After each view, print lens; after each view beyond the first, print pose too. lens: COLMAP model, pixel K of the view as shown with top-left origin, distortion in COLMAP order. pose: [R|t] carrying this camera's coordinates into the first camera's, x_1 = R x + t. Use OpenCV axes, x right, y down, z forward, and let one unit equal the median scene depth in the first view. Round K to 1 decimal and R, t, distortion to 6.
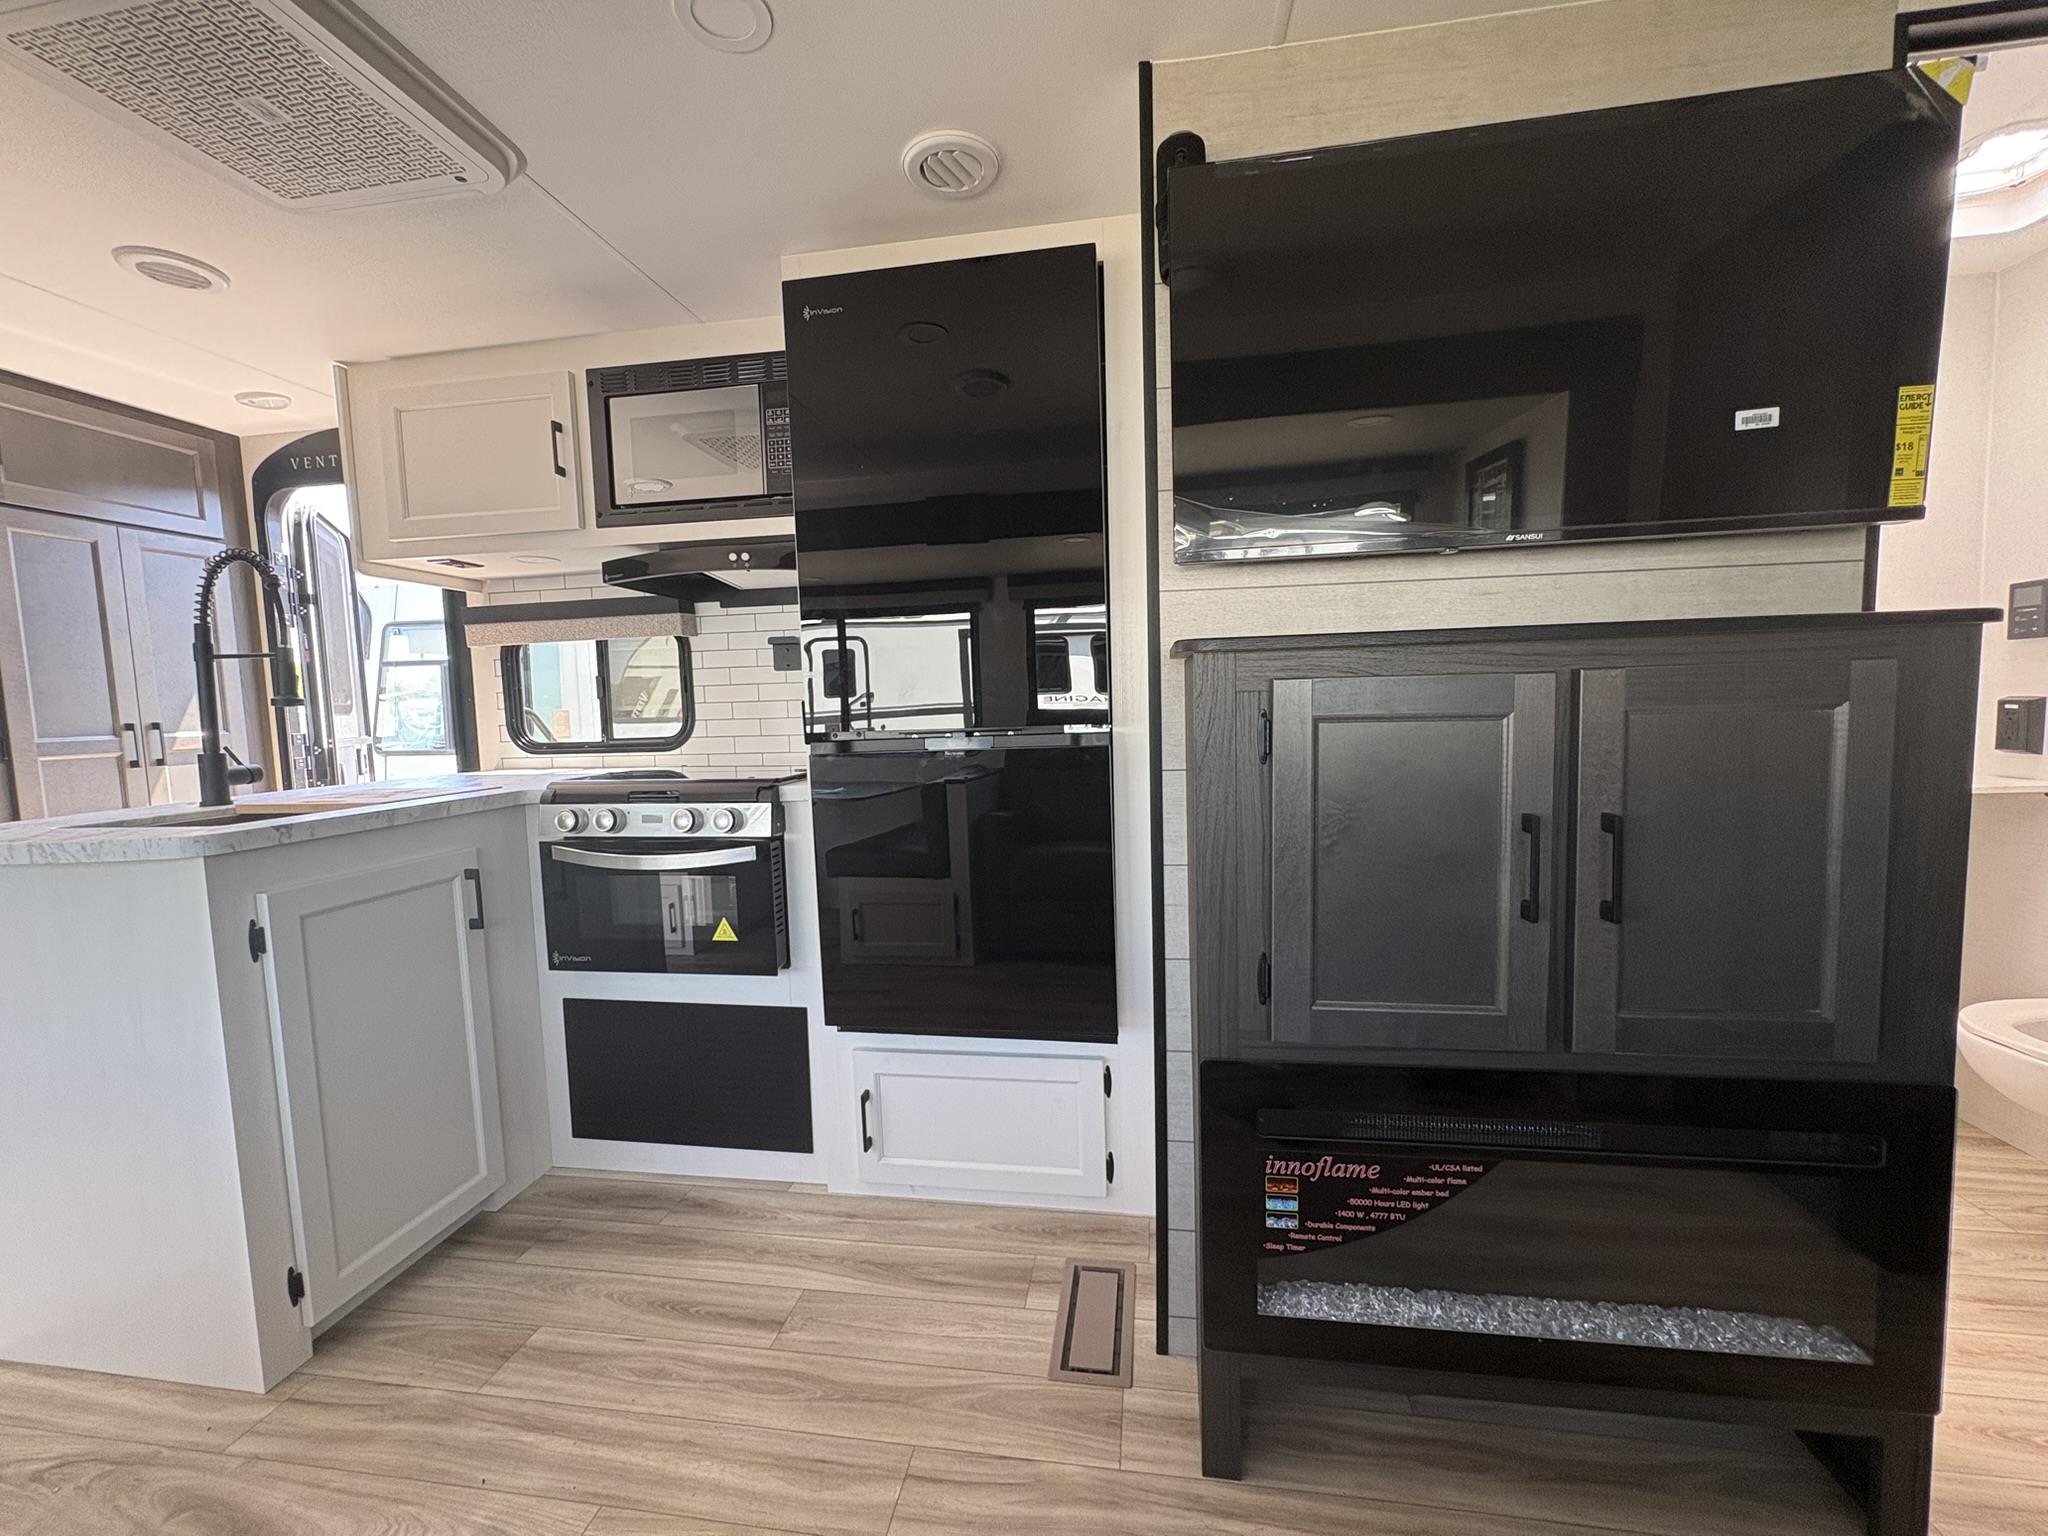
lens RADIAL K [[821.3, 0, 1024.0], [0, 821.3, 768.0], [0, 0, 1]] dist [0.001051, 0.000987]
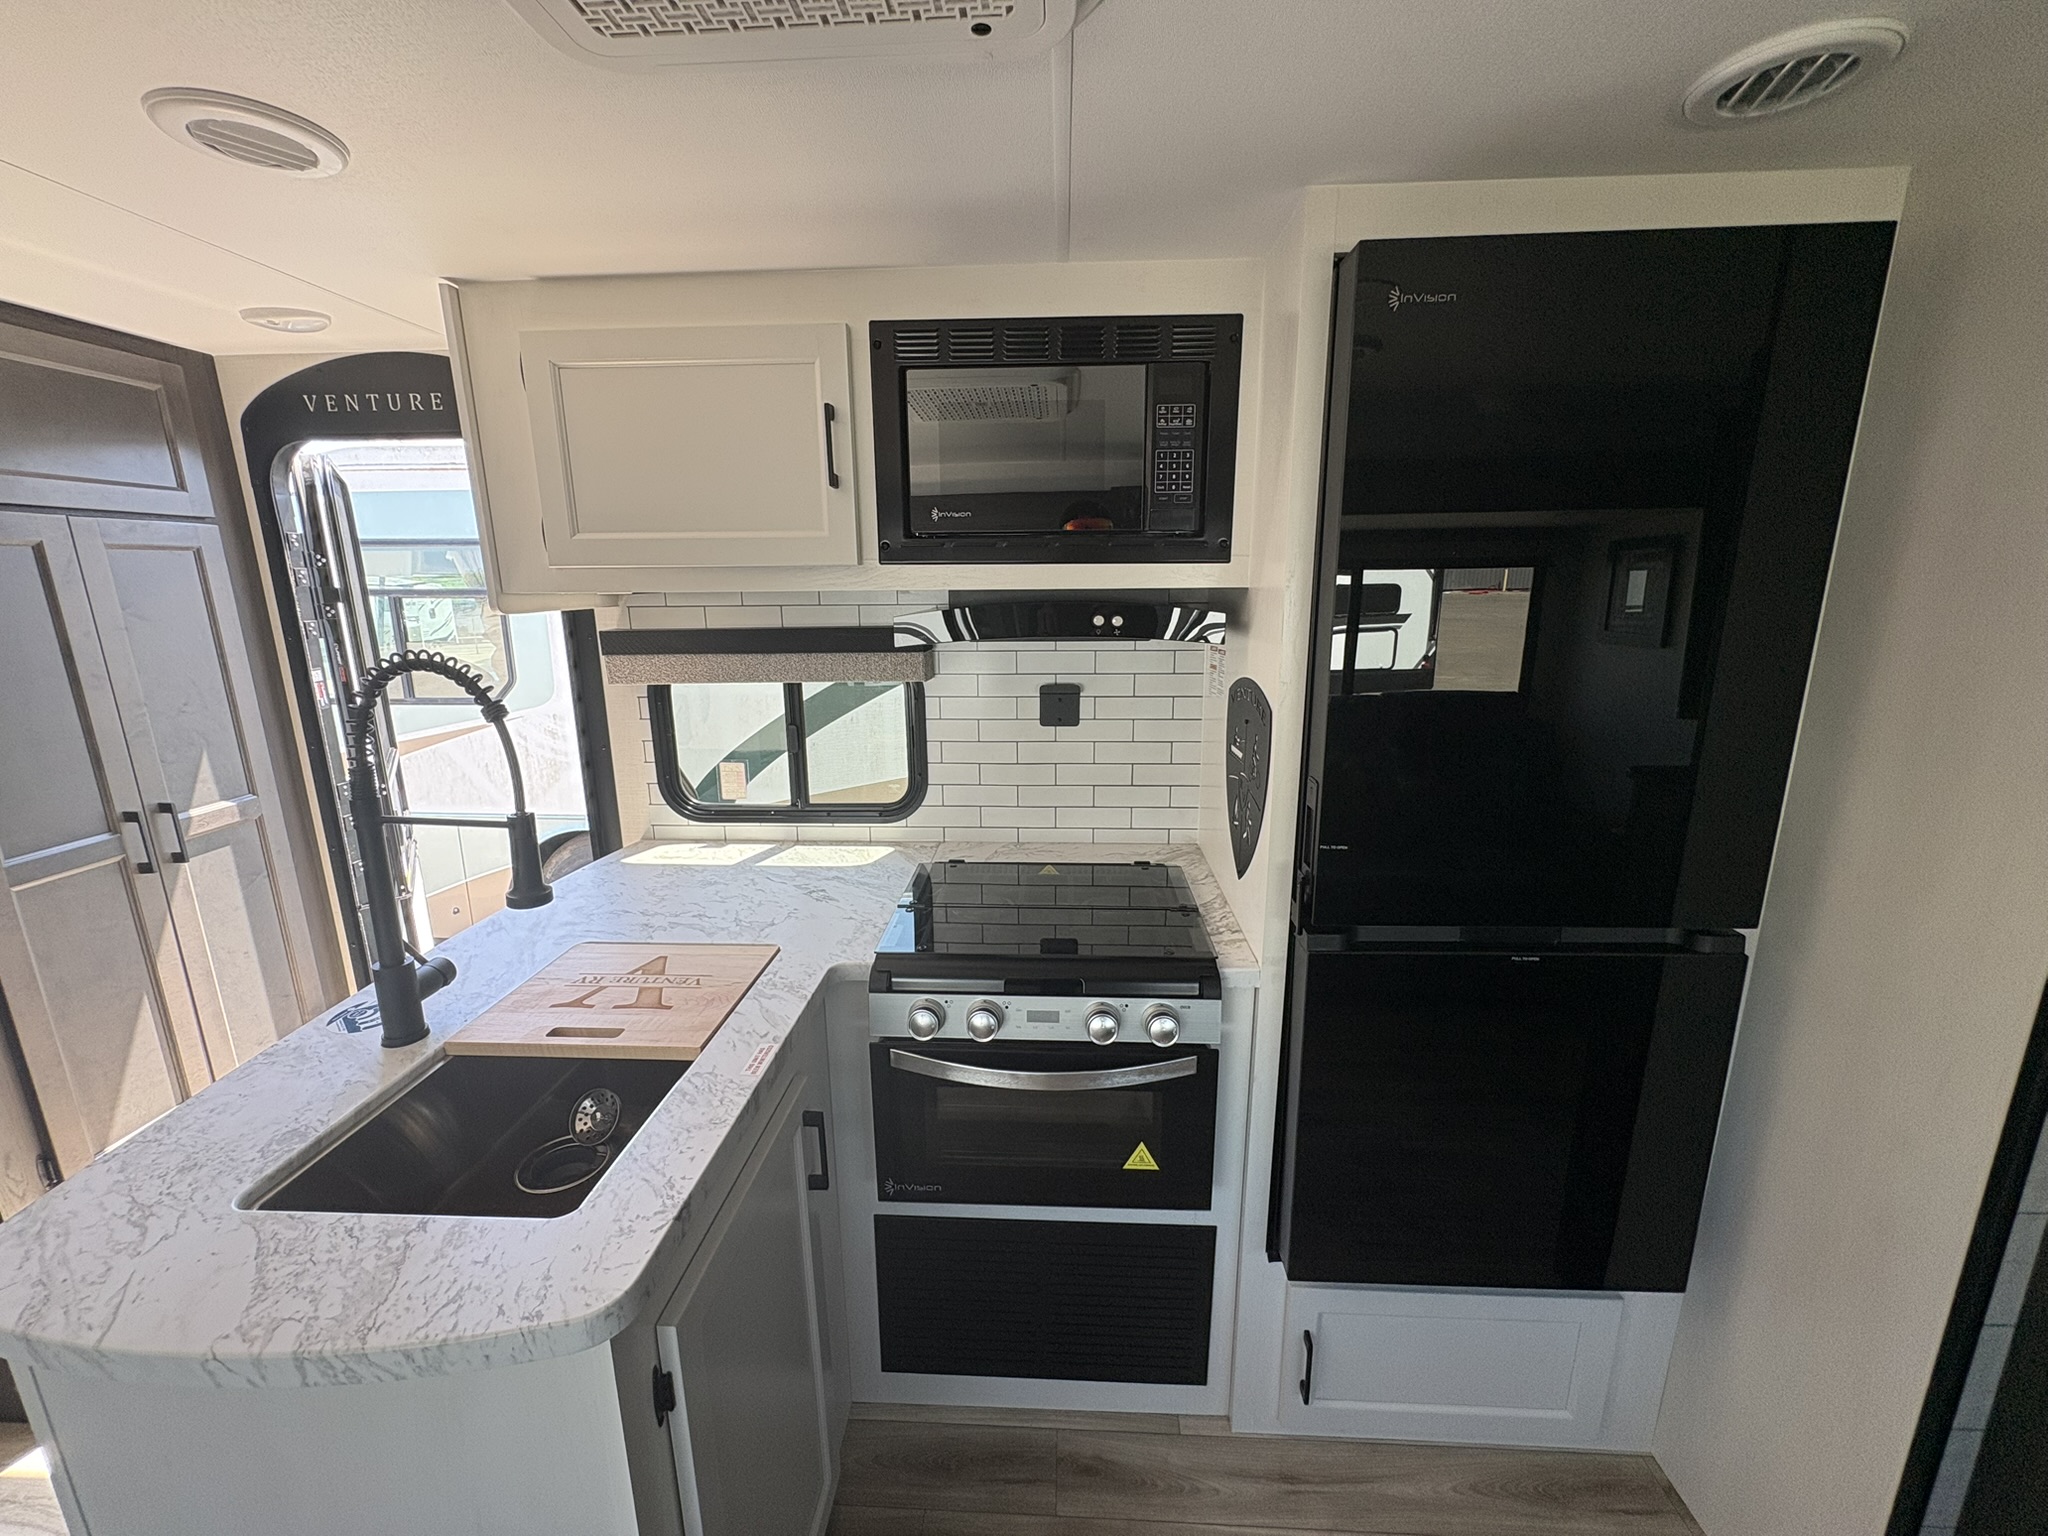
lens RADIAL K [[821.3, 0, 1024.0], [0, 821.3, 768.0], [0, 0, 1]] dist [0.001051, 0.000987]
pose [[0.994187, -0.003915, 0.107596, -0.452750], [-0.011310, 0.990012, 0.140528, -0.210551], [-0.107072, -0.140928, 0.984213, 0.270048]]
